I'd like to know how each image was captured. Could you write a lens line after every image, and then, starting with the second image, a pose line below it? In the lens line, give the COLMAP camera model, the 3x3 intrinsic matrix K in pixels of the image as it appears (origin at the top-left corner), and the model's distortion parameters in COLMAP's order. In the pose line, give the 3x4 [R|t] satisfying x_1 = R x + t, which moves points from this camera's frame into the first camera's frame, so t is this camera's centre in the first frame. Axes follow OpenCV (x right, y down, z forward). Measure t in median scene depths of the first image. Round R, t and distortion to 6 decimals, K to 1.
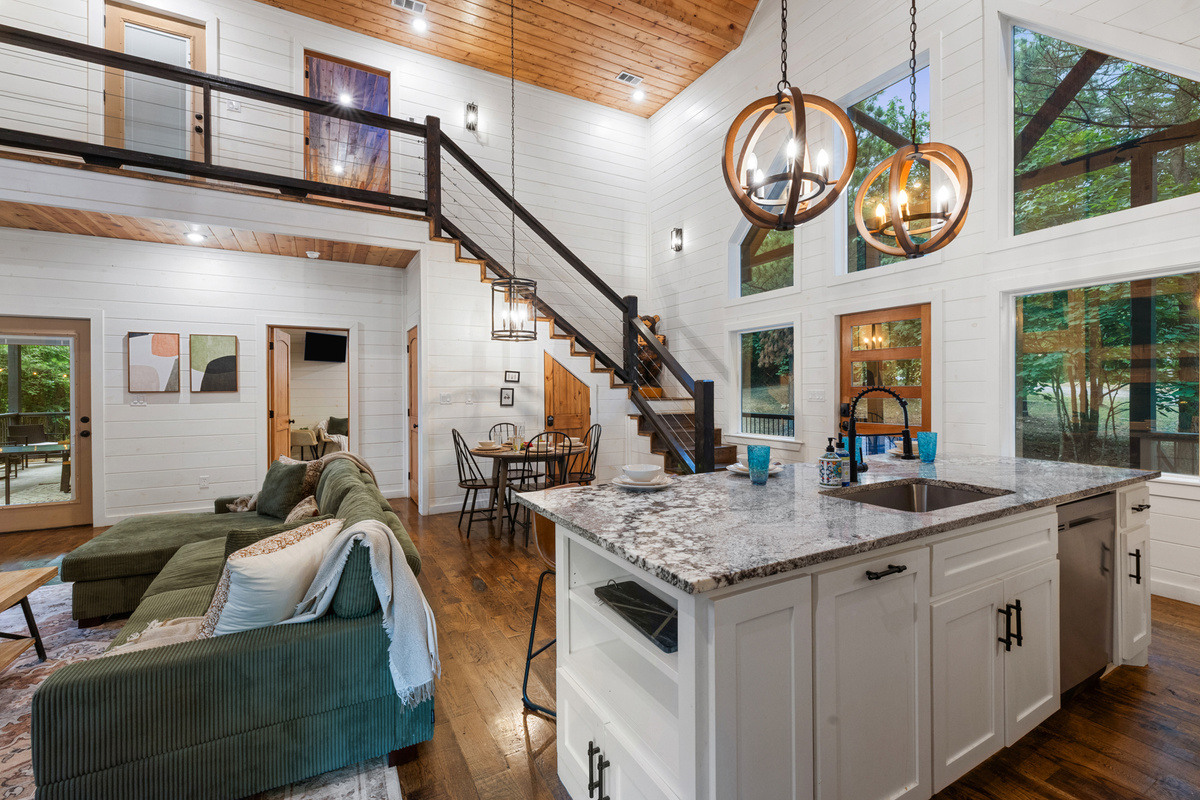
lens RADIAL K [[512.4, 0, 595.9], [0, 512.4, 390.2], [0, 0, 1]] dist [0.000998, -0.000067]
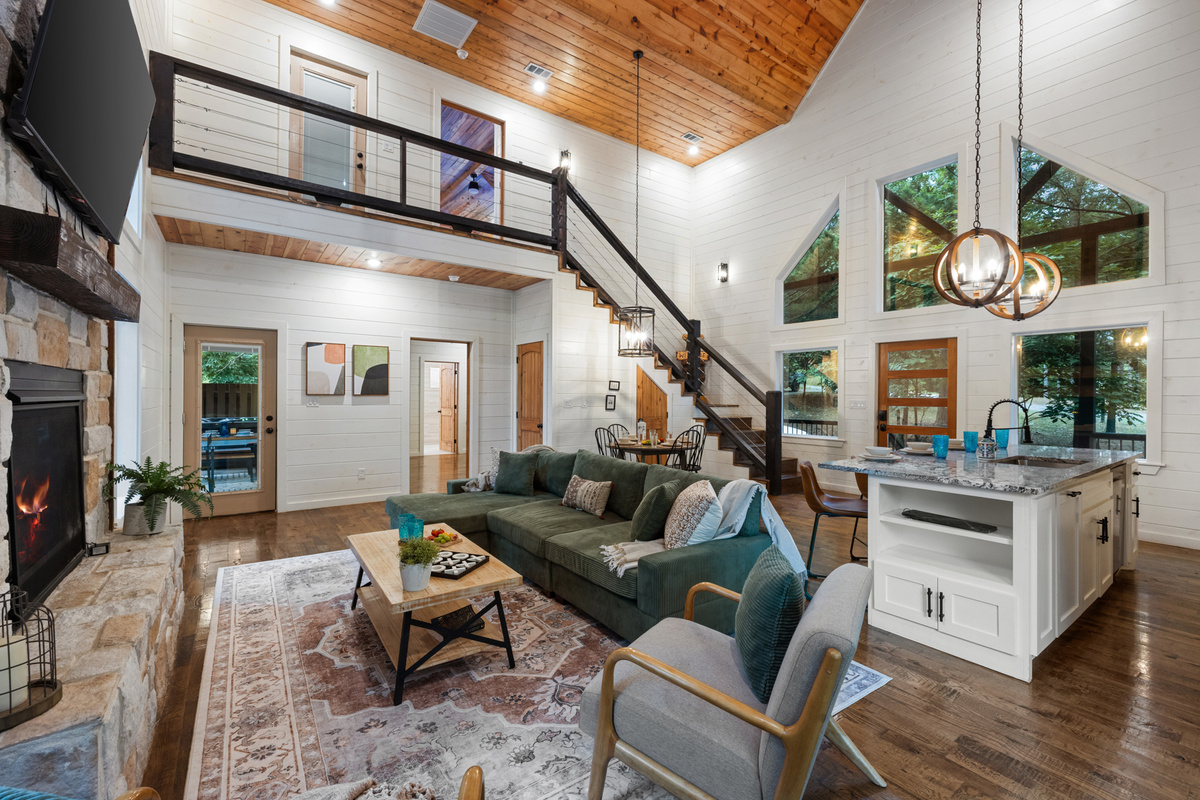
lens RADIAL K [[499.5, 0, 600.1], [0, 499.5, 395.4], [0, 0, 1]] dist [0.002691, -0.000003]
pose [[0.992405, 0.013197, 0.122300, -0.348336], [-0.013036, 0.999913, -0.002120, -0.000632], [-0.122318, 0.000509, 0.992491, -0.163777]]
